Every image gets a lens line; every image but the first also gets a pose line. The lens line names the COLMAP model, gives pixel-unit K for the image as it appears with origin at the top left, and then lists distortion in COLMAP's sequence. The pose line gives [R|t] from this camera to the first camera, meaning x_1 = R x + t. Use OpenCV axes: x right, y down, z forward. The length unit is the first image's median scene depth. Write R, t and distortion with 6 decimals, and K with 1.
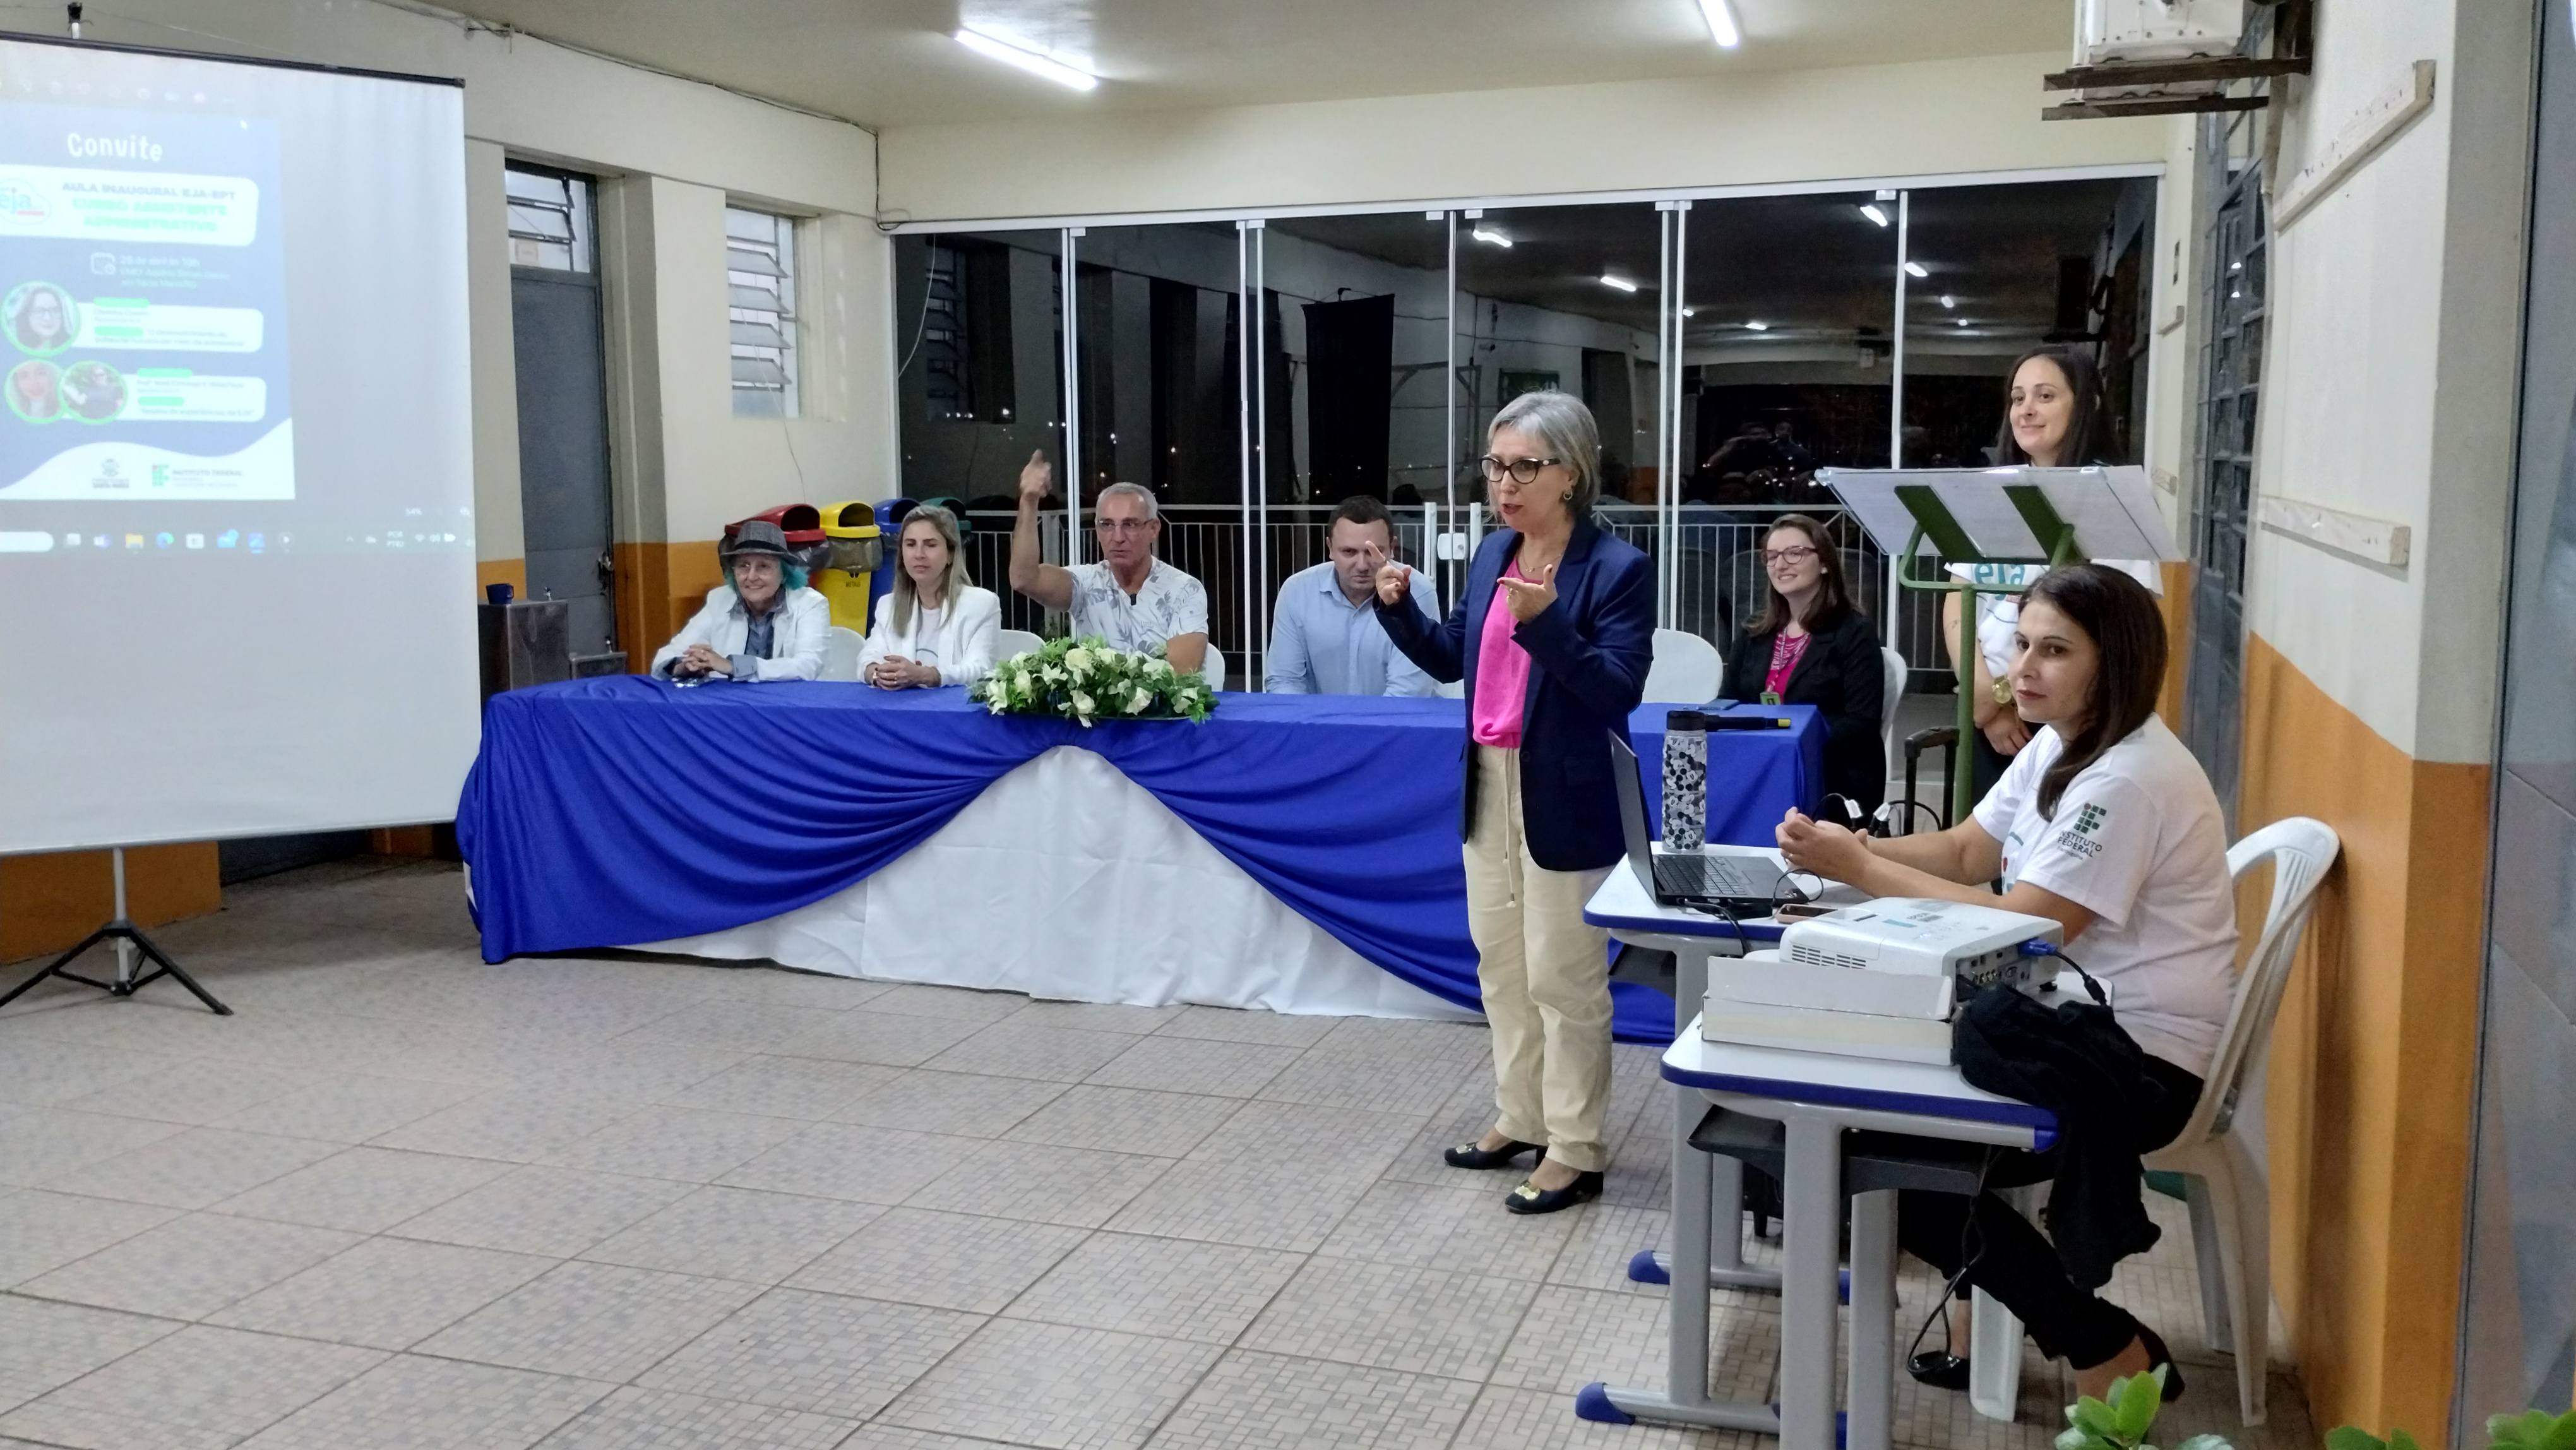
lens RADIAL K [[2111.5, 0, 1289.2], [0, 2111.5, 704.6], [0, 0, 1]] dist [0.064732, -0.080266]
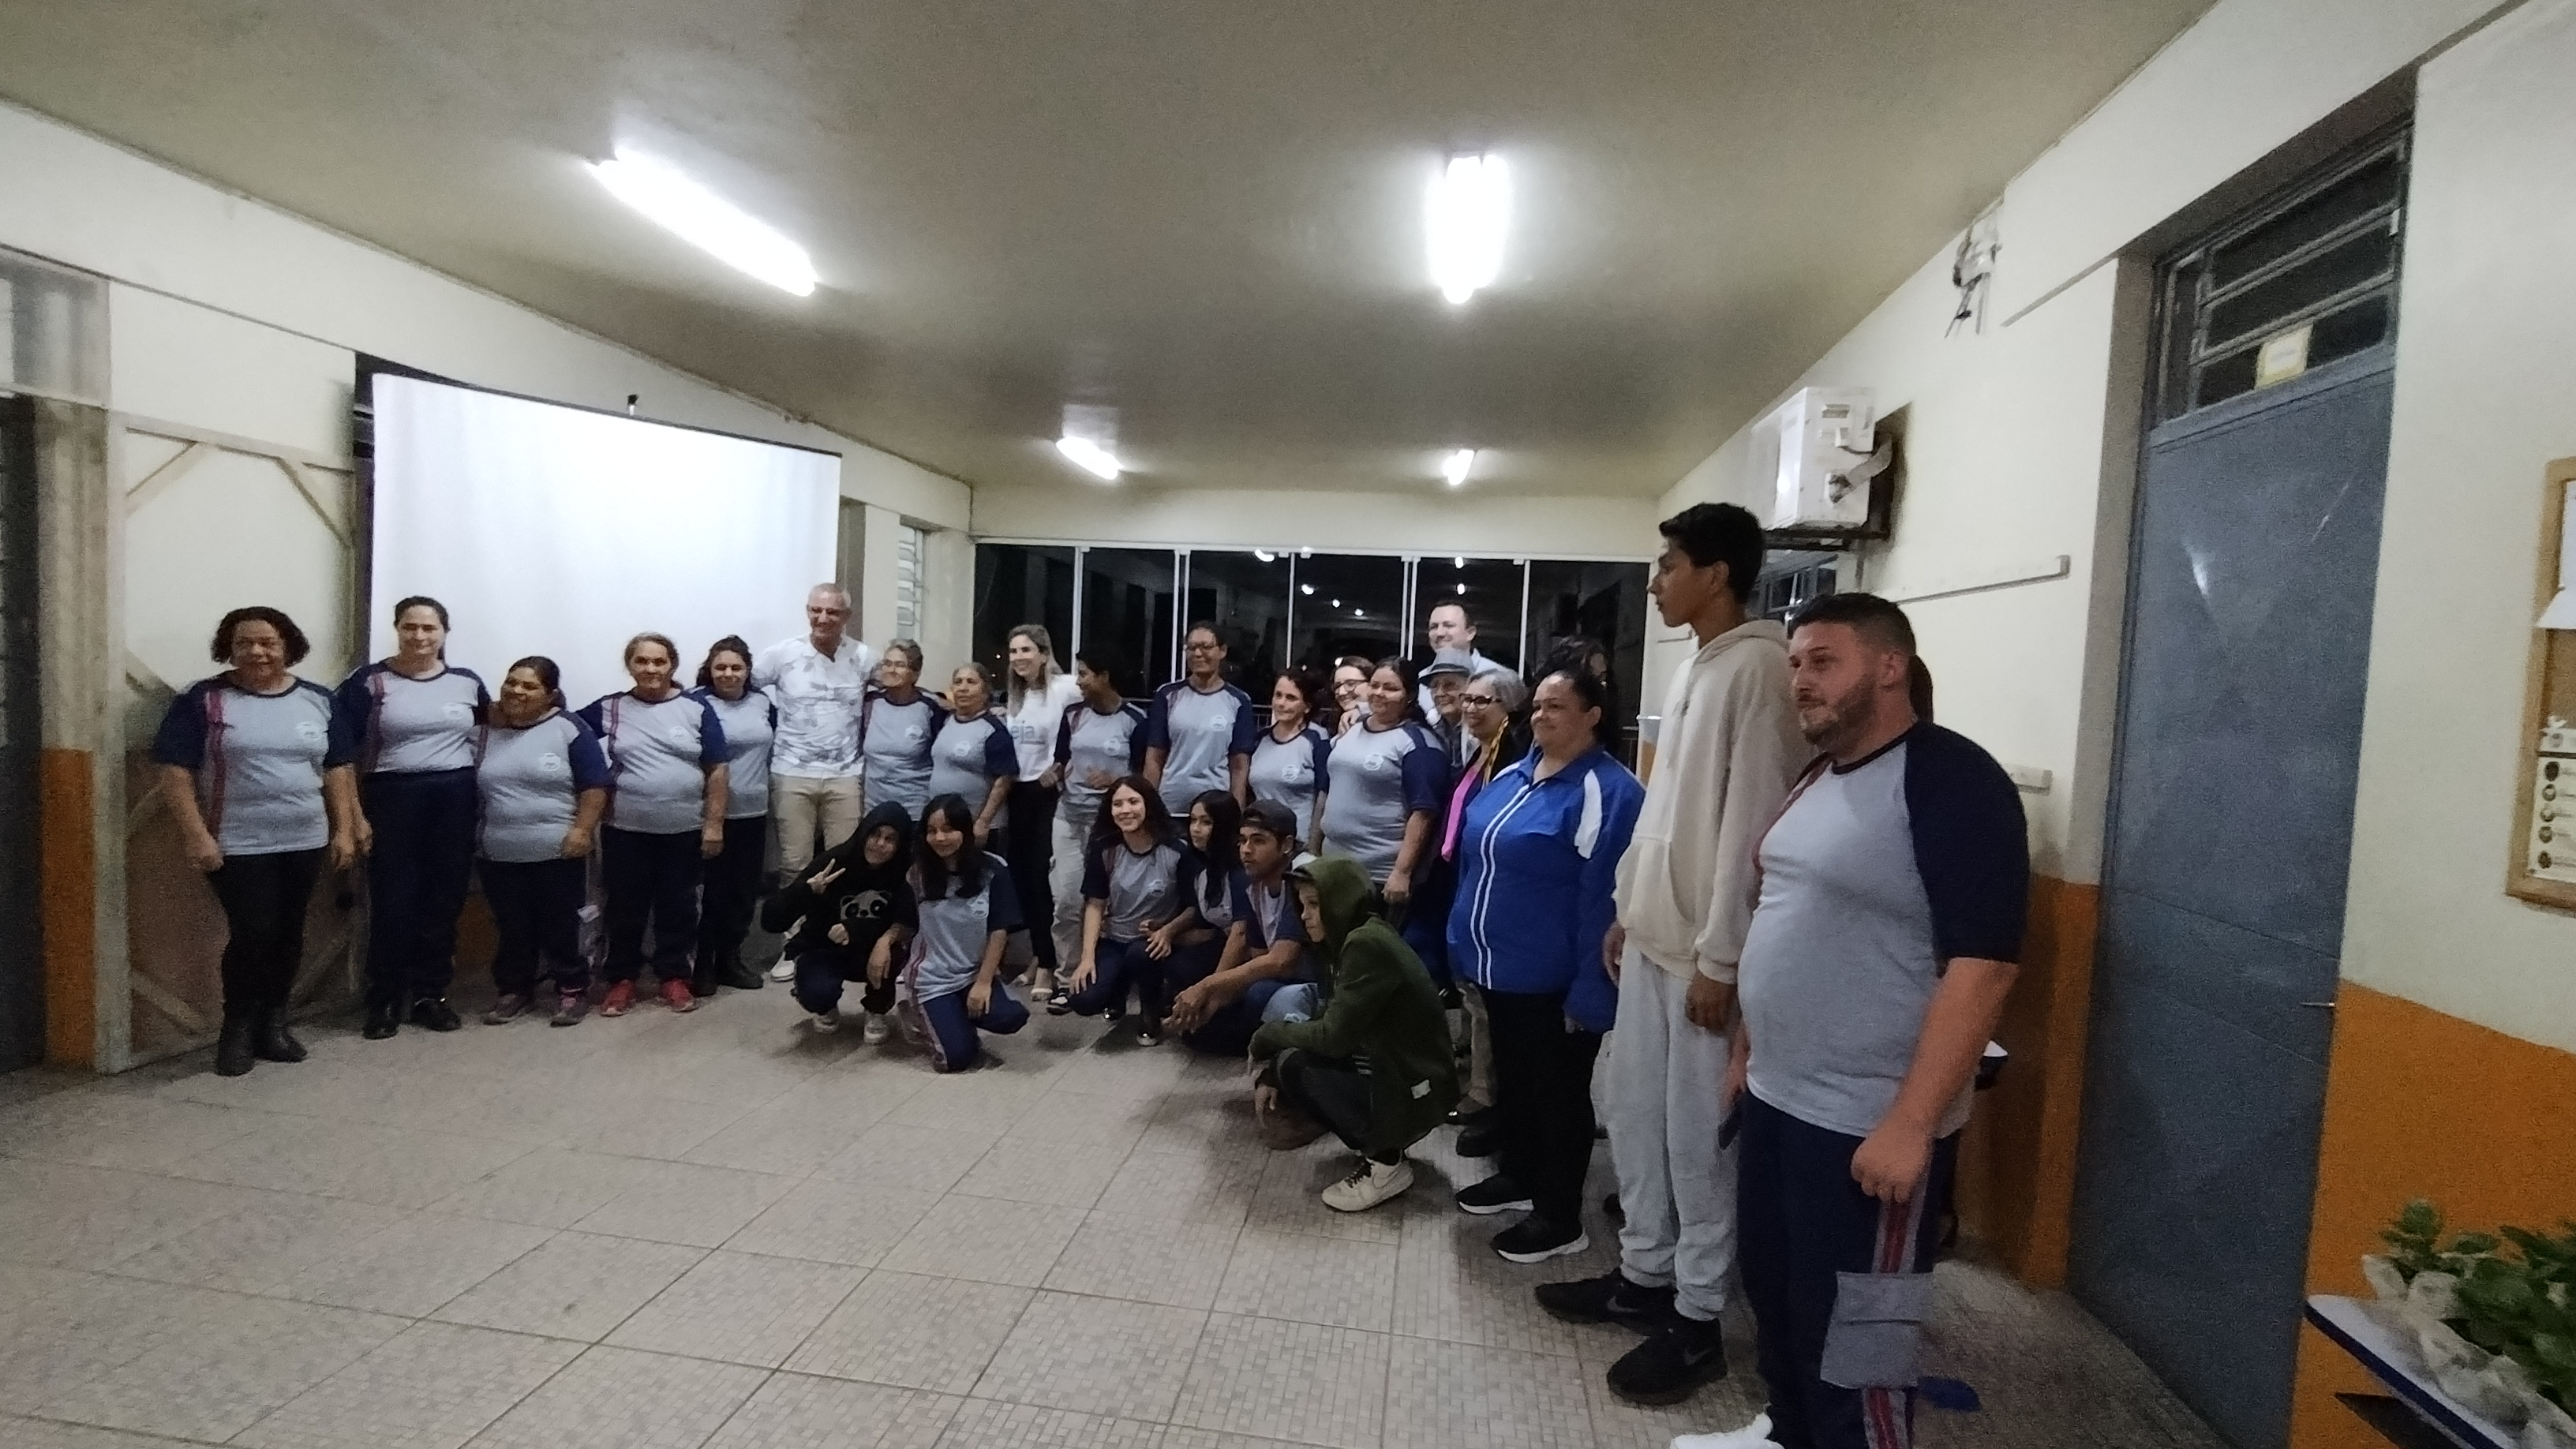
lens RADIAL K [[1158.1, 0, 1264.8], [0, 1158.1, 738.1], [0, 0, 1]] dist [-0.002684, -0.000172]
pose [[0.983275, 0.040017, 0.177675, -0.153852], [-0.029797, 0.997764, -0.059826, -0.007657], [-0.179672, 0.053531, 0.982269, 0.003397]]
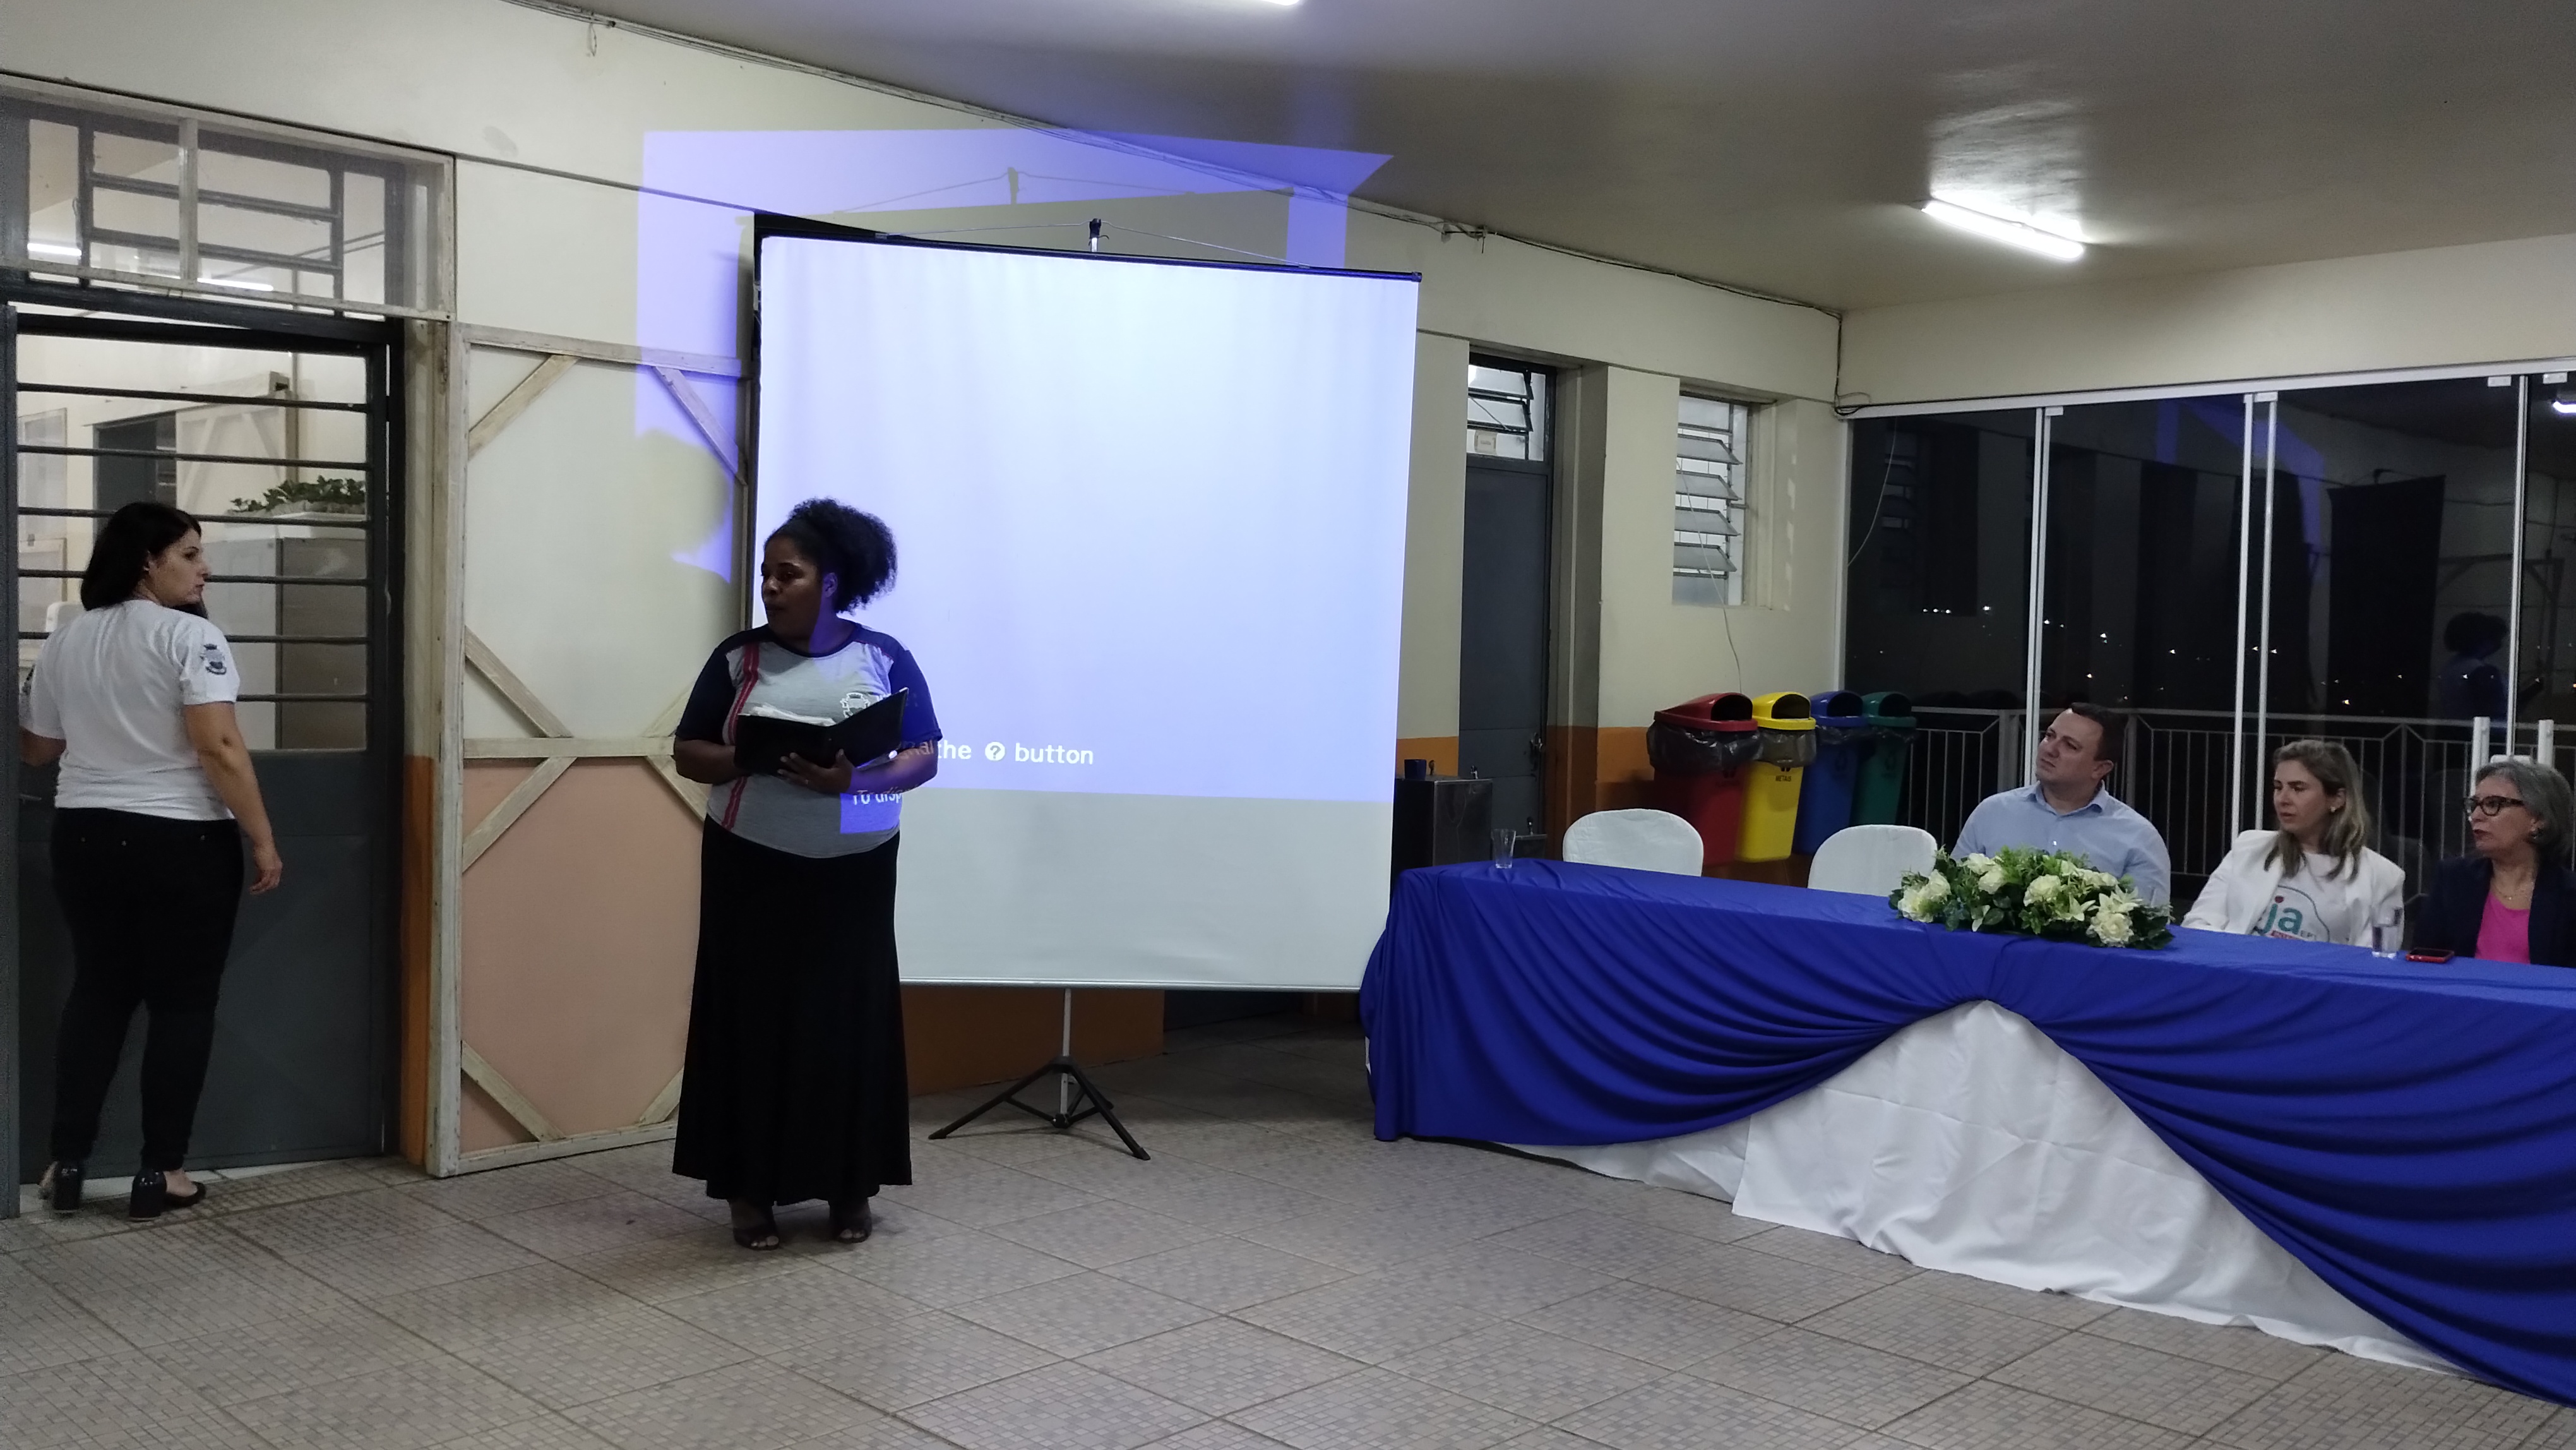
lens RADIAL K [[2111.5, 0, 1314.0], [0, 2111.5, 709.8], [0, 0, 1]] dist [0.064732, -0.080266]
pose [[0.905405, 0.039068, -0.422747, 0.006064], [-0.075987, 0.994590, -0.070829, -0.004710], [0.417693, 0.096252, 0.903476, 0.054777]]
